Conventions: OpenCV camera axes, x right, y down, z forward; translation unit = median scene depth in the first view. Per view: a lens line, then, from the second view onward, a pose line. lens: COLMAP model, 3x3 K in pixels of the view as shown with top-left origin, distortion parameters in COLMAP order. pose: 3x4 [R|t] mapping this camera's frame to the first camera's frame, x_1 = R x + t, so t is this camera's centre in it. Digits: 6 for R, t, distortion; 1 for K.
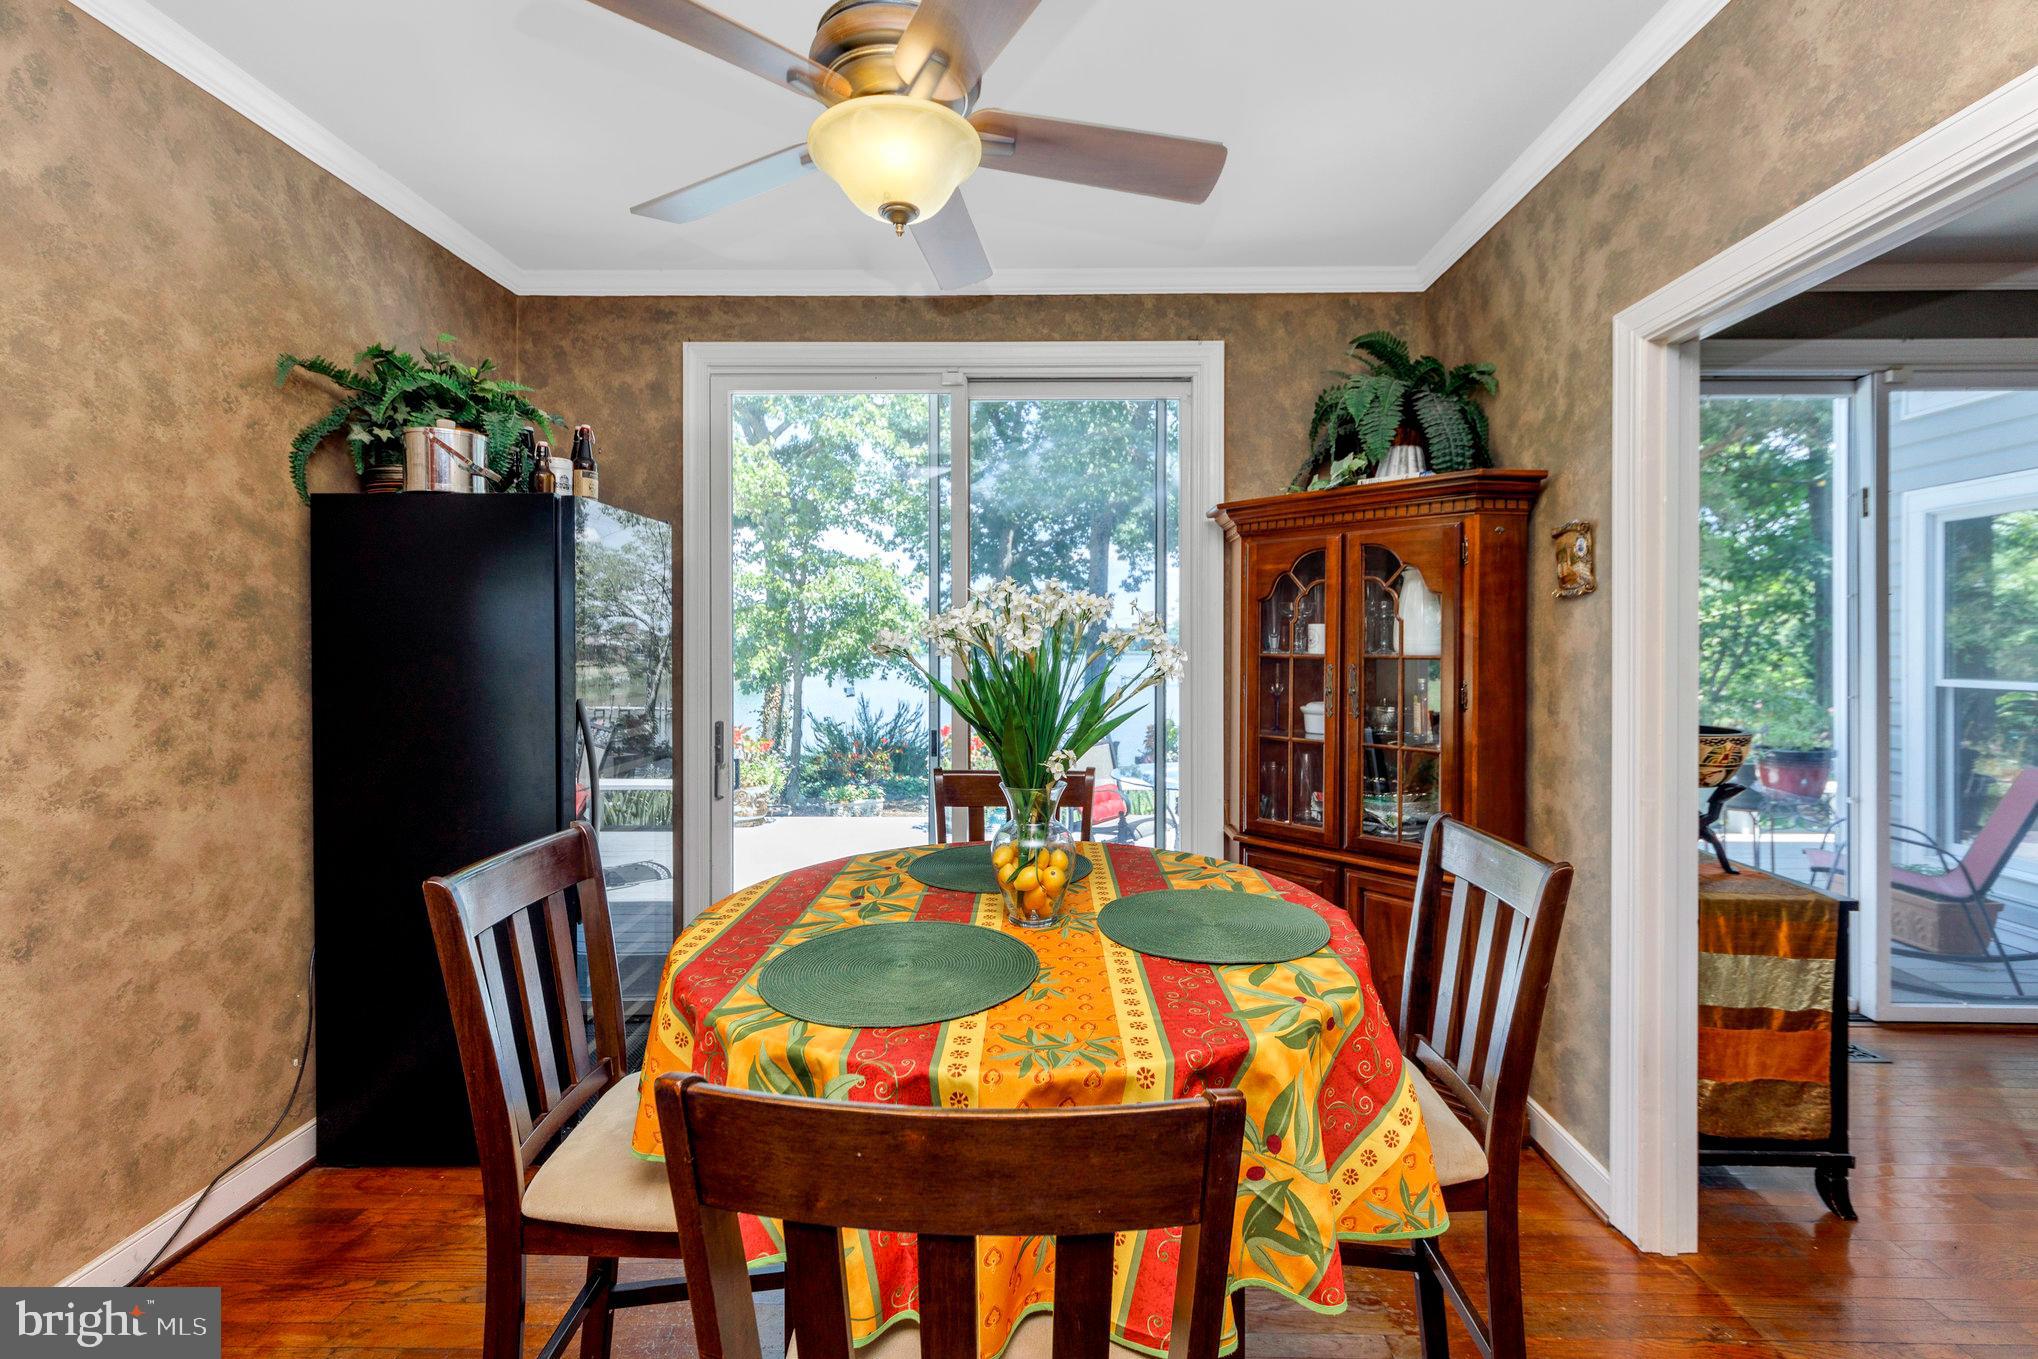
lens RADIAL K [[838.7, 0, 1059.7], [0, 838.7, 647.5], [0, 0, 1]] dist [-0.001326, 0.000360]
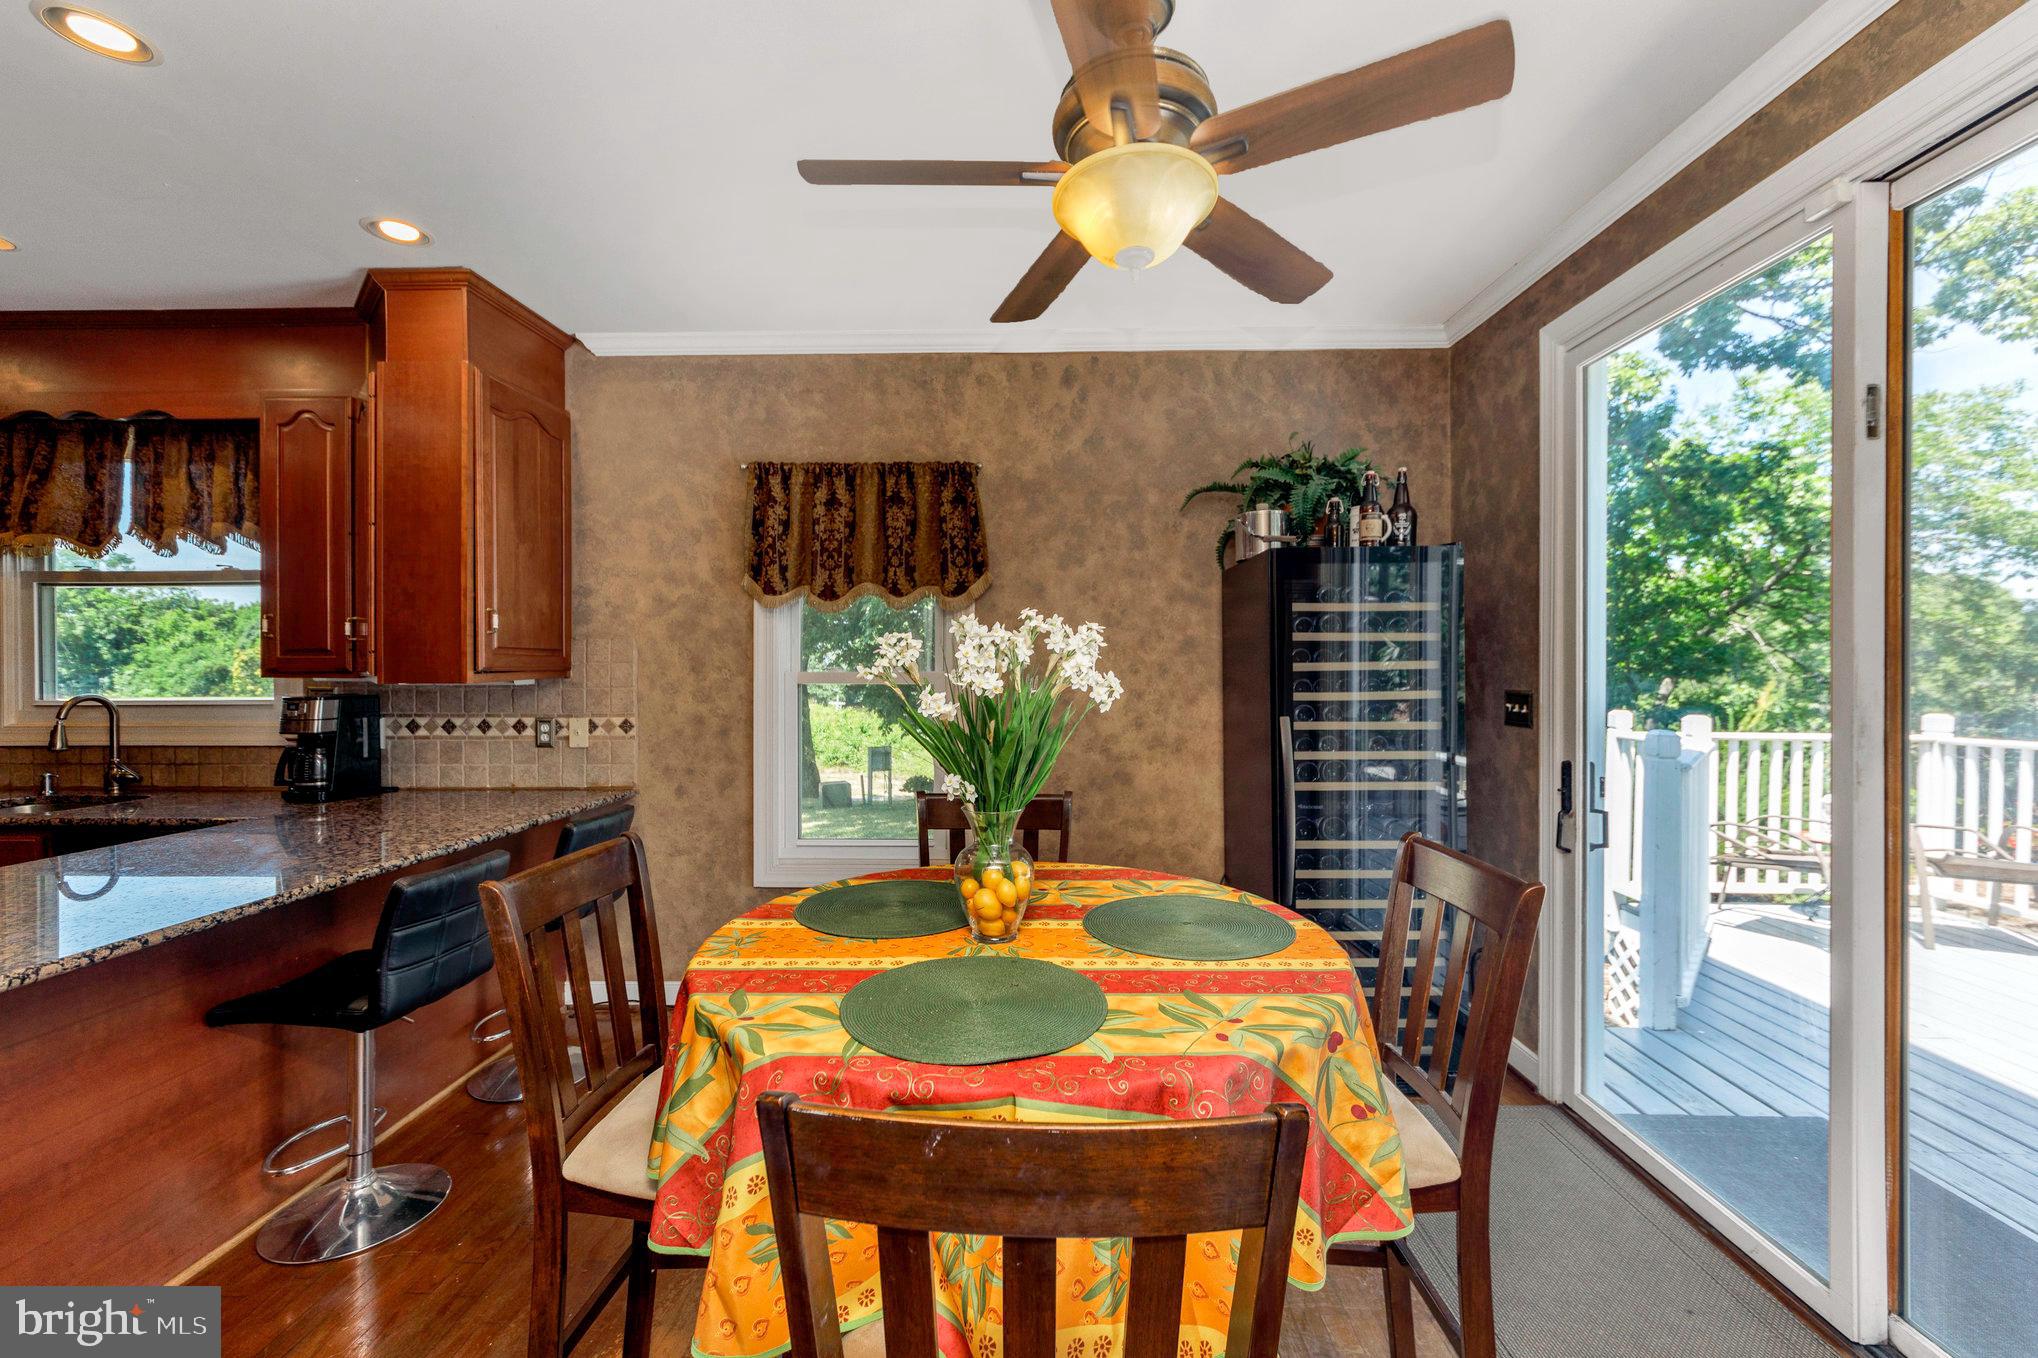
lens RADIAL K [[838.7, 0, 1019.9], [0, 838.7, 674.3], [0, 0, 1]] dist [-0.001326, 0.000360]
pose [[-0.019639, 0.006961, -0.999783, 0.645403], [0.002235, 0.999974, 0.006919, -0.008321], [0.999805, -0.002099, -0.019654, 0.663760]]
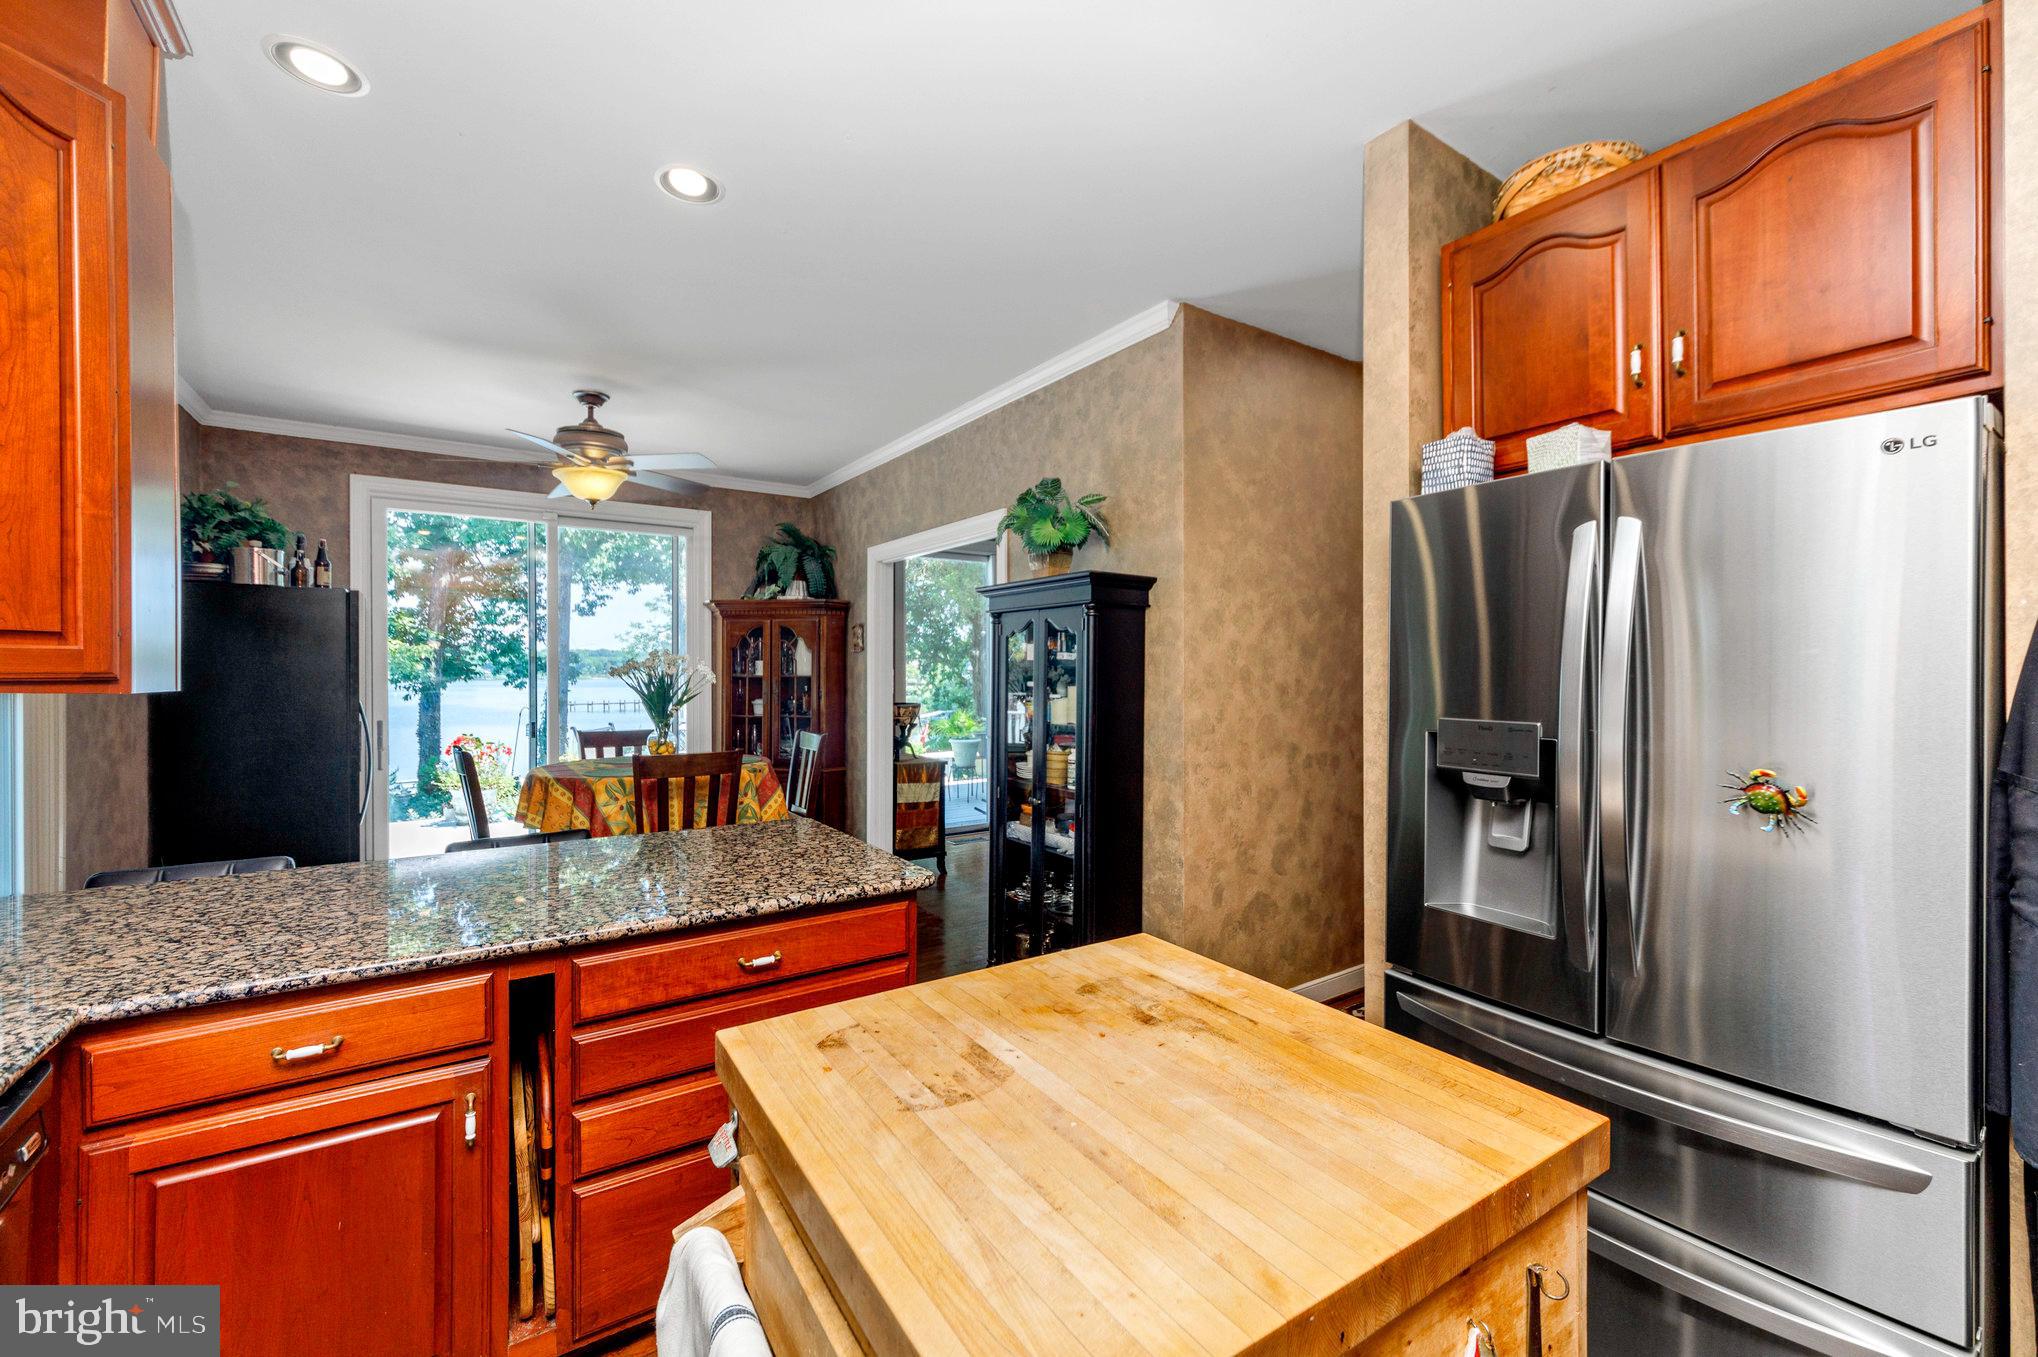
lens RADIAL K [[838.7, 0, 983.1], [0, 838.7, 675.7], [0, 0, 1]] dist [-0.001326, 0.000360]
pose [[0.852585, -0.003672, 0.522576, -0.377089], [-0.000059, 0.999975, 0.007124, -0.007436], [-0.522589, -0.006104, 0.852563, -1.306287]]
